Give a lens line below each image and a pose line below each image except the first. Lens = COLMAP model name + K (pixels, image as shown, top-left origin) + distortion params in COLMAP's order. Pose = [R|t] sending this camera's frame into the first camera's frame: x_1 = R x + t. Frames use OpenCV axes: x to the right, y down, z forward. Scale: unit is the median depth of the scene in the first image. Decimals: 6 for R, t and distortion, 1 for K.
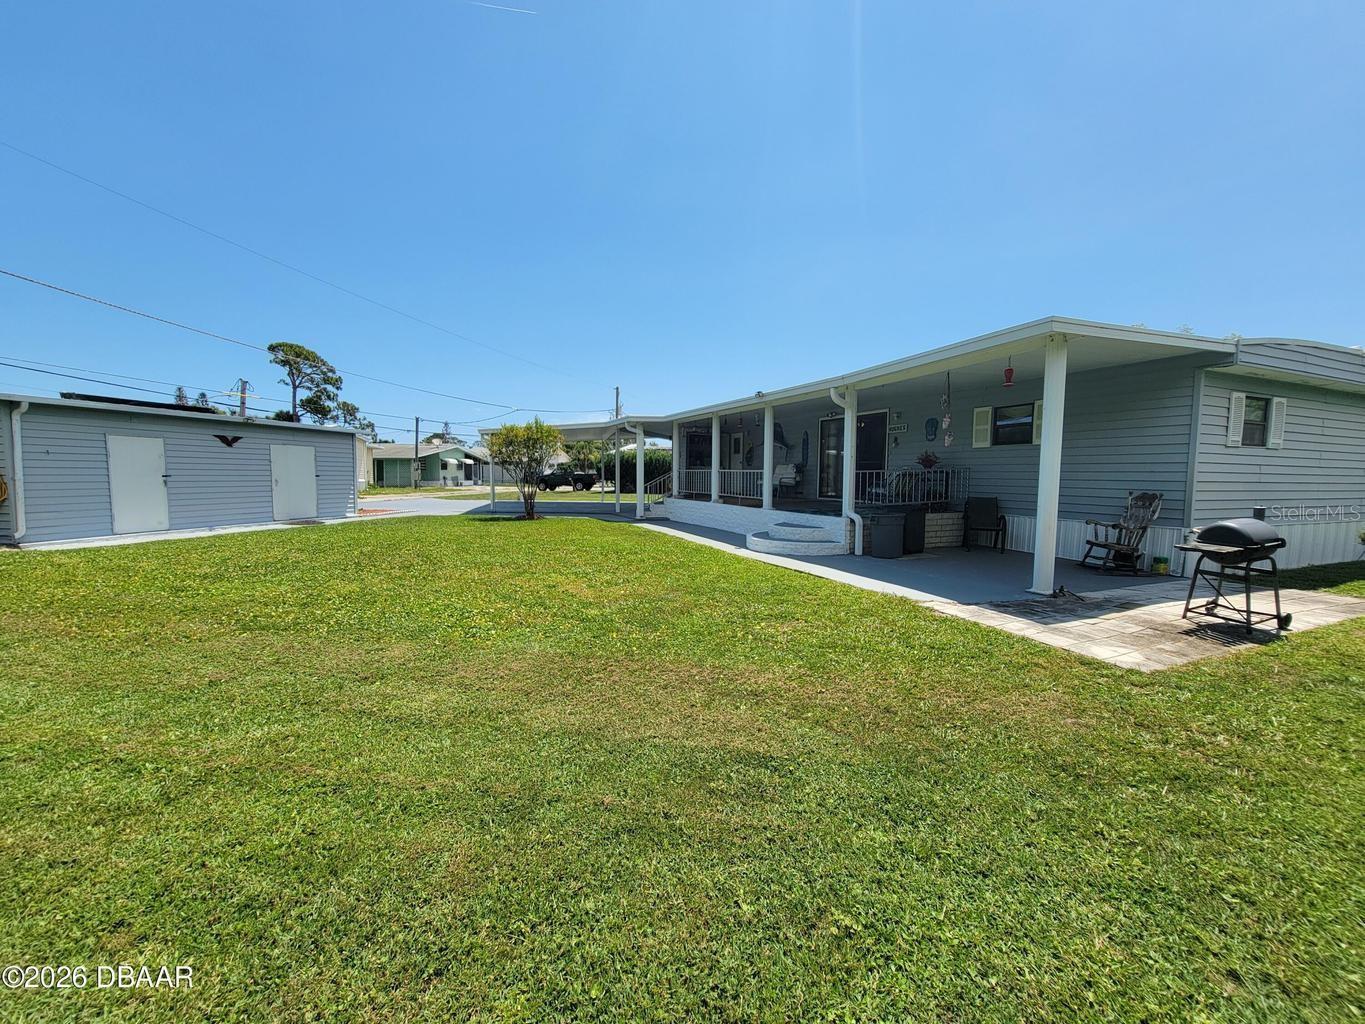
lens RADIAL K [[558.9, 0, 682.5], [0, 558.9, 512.0], [0, 0, 1]] dist [-0.000450, 0.000067]
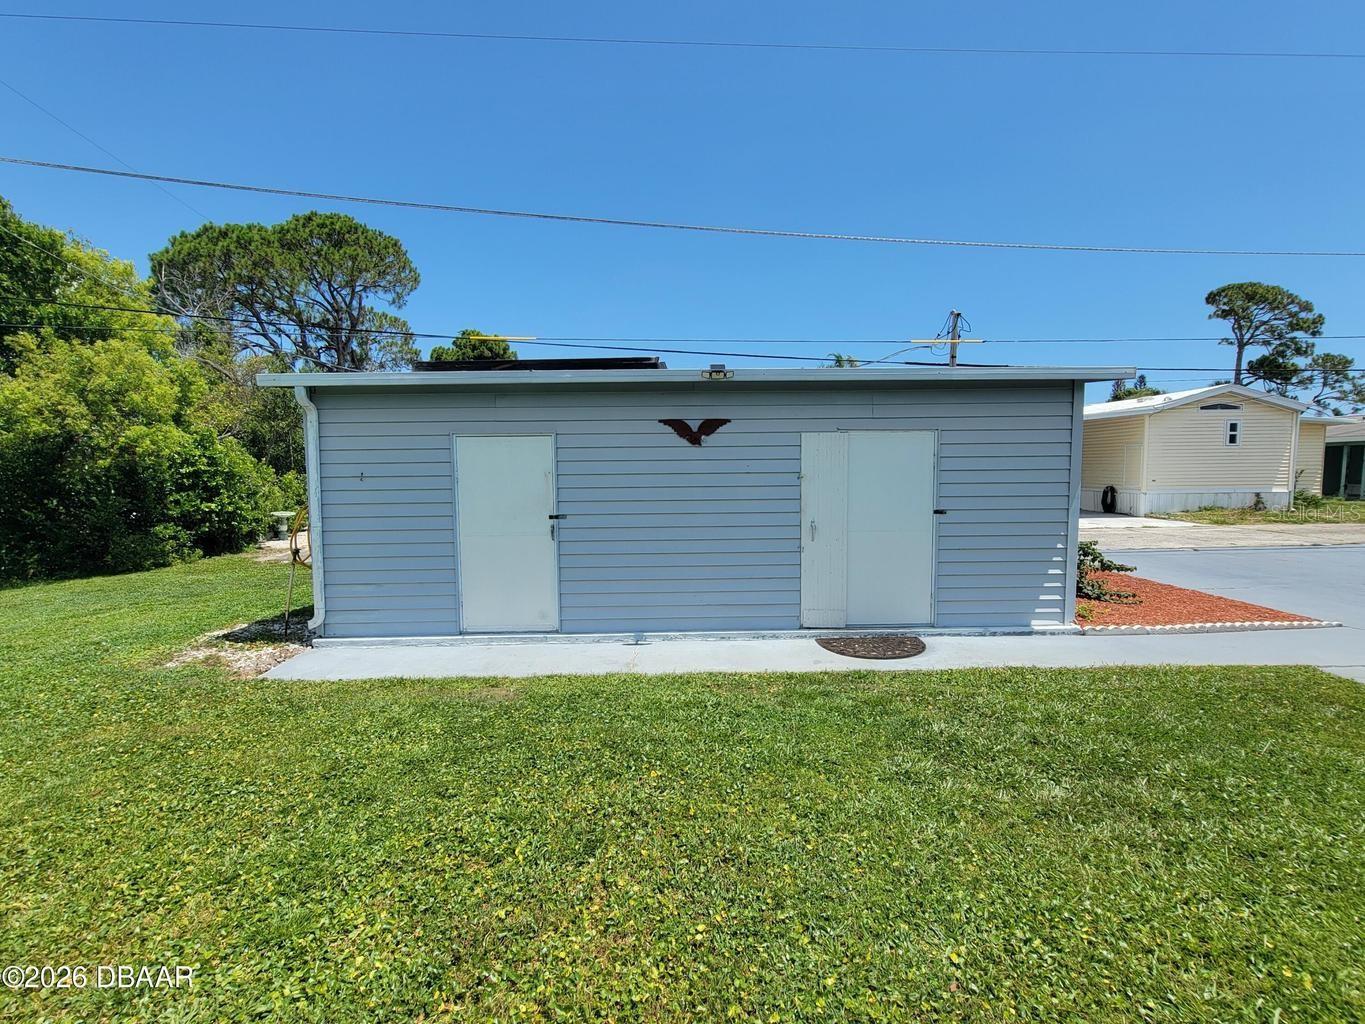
lens RADIAL K [[640.1, 0, 683.4], [0, 640.1, 518.0], [0, 0, 1]] dist [-0.000357, -0.000069]
pose [[0.225035, 0.064578, -0.972208, -0.233062], [-0.051555, 0.997193, 0.054304, -0.059481], [0.972986, 0.037902, 0.227733, 0.597048]]
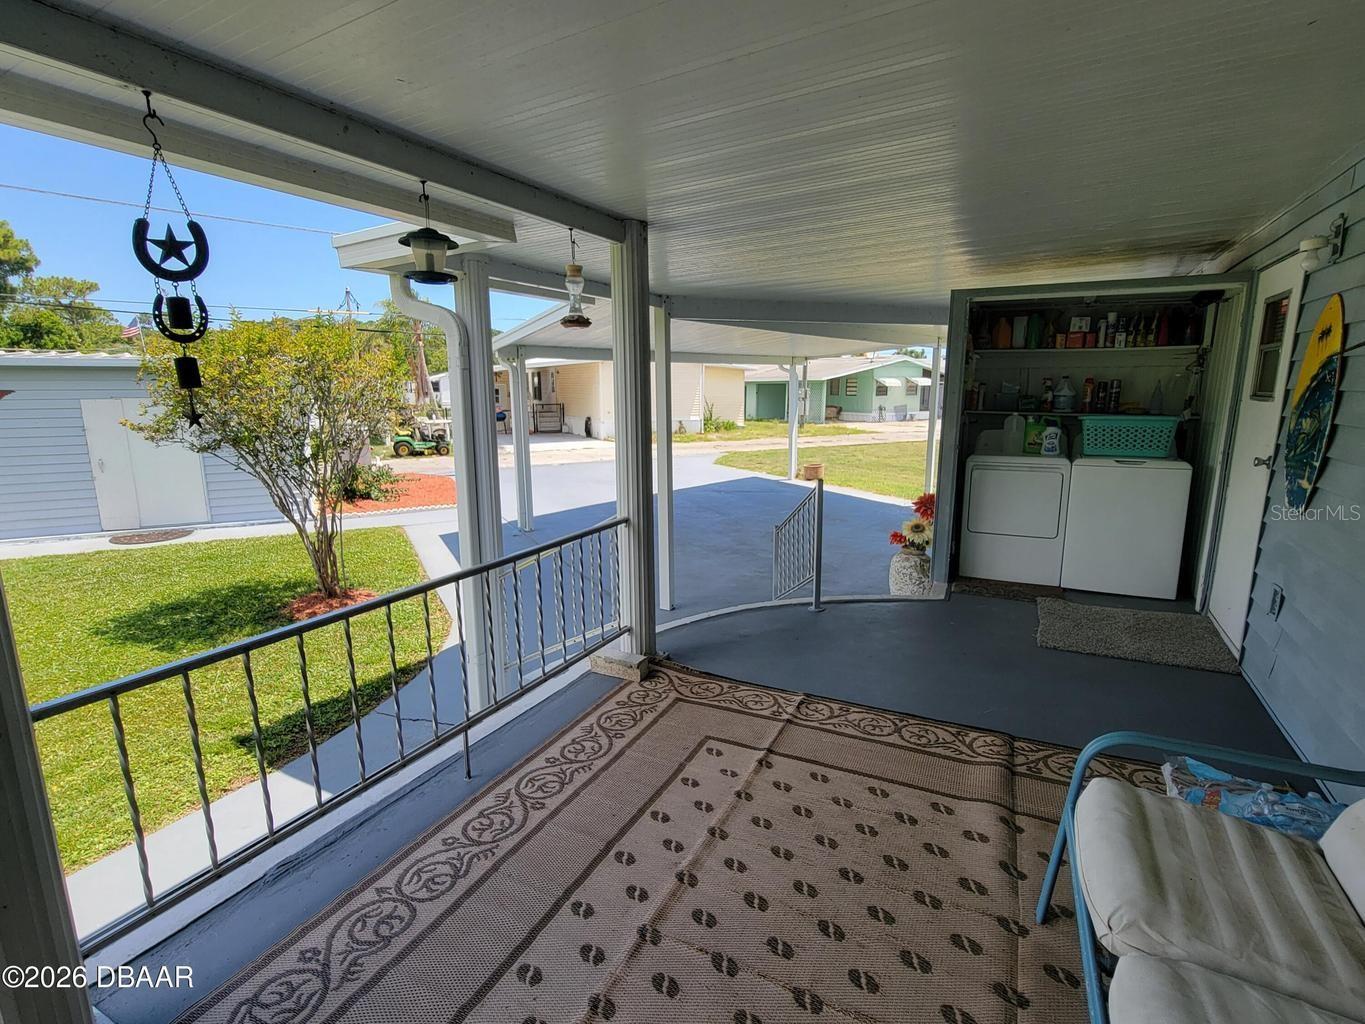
lens RADIAL K [[677.6, 0, 683.4], [0, 677.6, 520.4], [0, 0, 1]] dist [-0.001728, -0.000071]
pose [[0.628466, 0.140358, -0.765069, 0.144751], [-0.042258, 0.988293, 0.146598, -0.092005], [0.776688, -0.059802, 0.627040, 0.754866]]
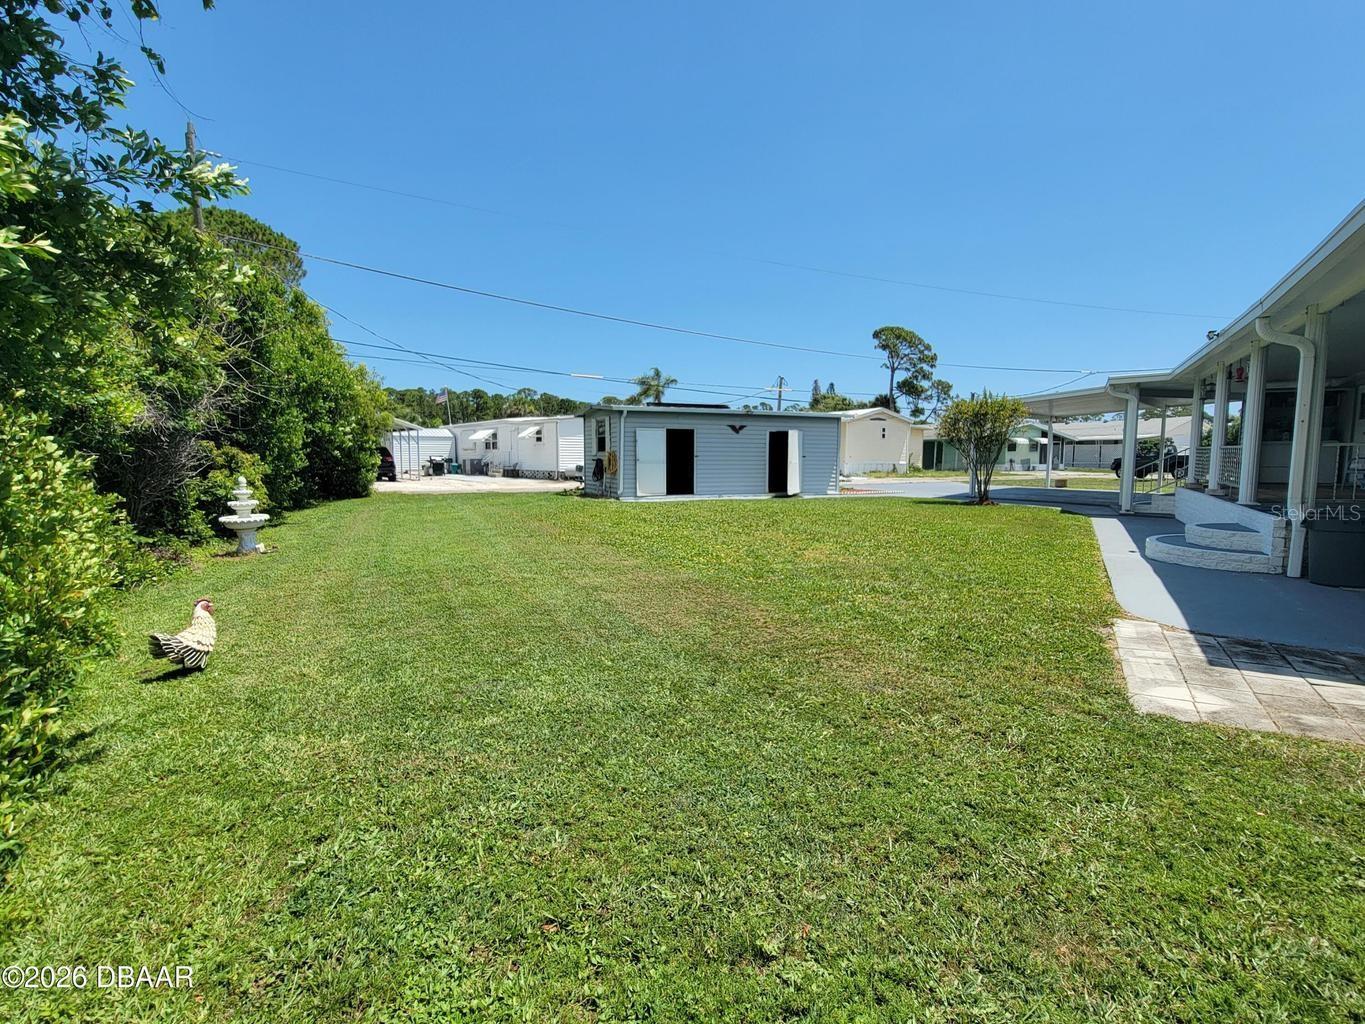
lens RADIAL K [[664.3, 0, 682.5], [0, 664.3, 512.0], [0, 0, 1]] dist [-0.014904, 0.015928]
pose [[0.587763, 0.065691, -0.806362, 0.244538], [-0.053944, 0.997662, 0.041956, 0.004194], [0.807233, 0.018838, 0.589932, -0.001529]]
